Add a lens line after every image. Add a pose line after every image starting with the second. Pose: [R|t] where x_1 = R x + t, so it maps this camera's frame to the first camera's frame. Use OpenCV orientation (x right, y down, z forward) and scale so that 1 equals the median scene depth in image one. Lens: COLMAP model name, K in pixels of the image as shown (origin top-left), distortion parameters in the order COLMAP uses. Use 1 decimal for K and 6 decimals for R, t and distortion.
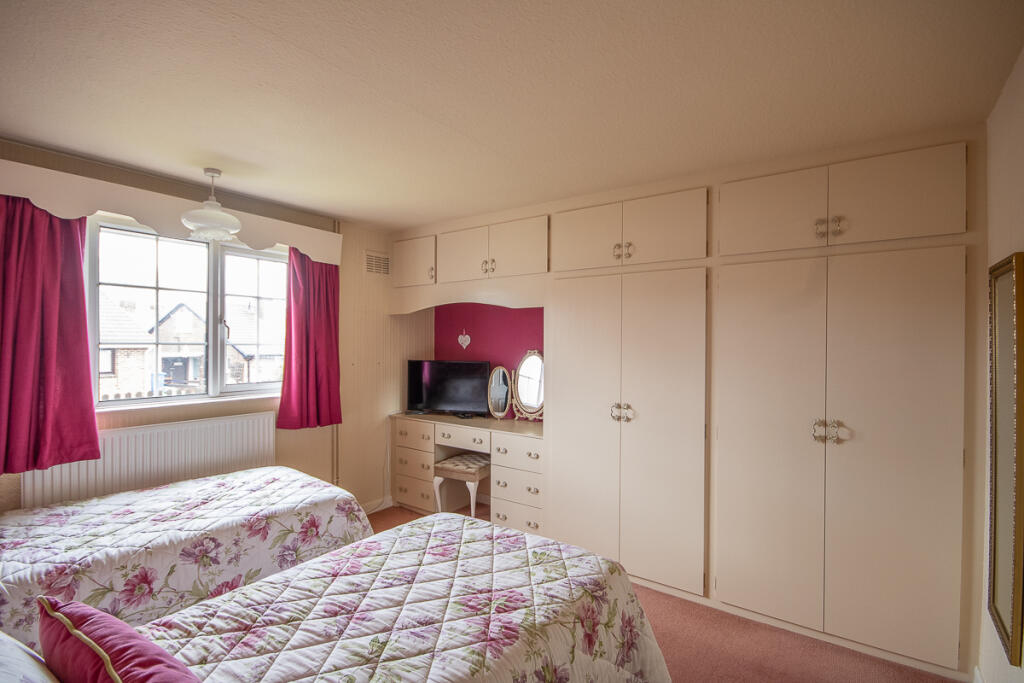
lens RADIAL K [[481.1, 0, 515.7], [0, 481.1, 344.0], [0, 0, 1]] dist [-0.001147, -0.000766]
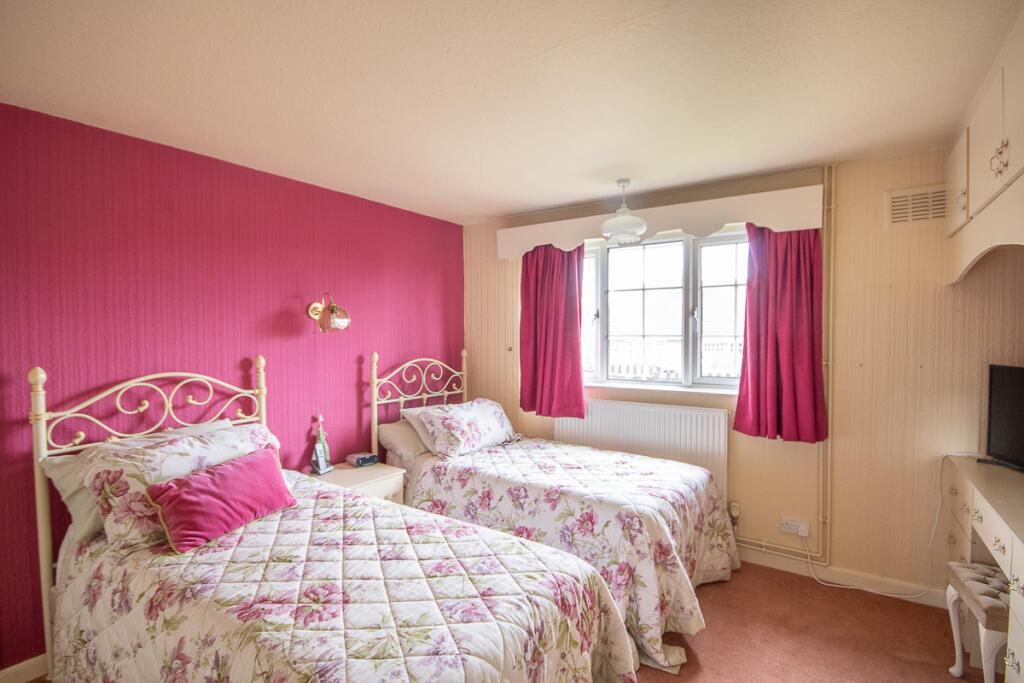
lens RADIAL K [[481.1, 0, 514.8], [0, 481.1, 342.1], [0, 0, 1]] dist [-0.001147, -0.000766]
pose [[0.040725, 0.011309, -0.999106, 0.541191], [0.001335, 0.999934, 0.011373, 0.001912], [0.999169, -0.001797, 0.040707, 0.791886]]
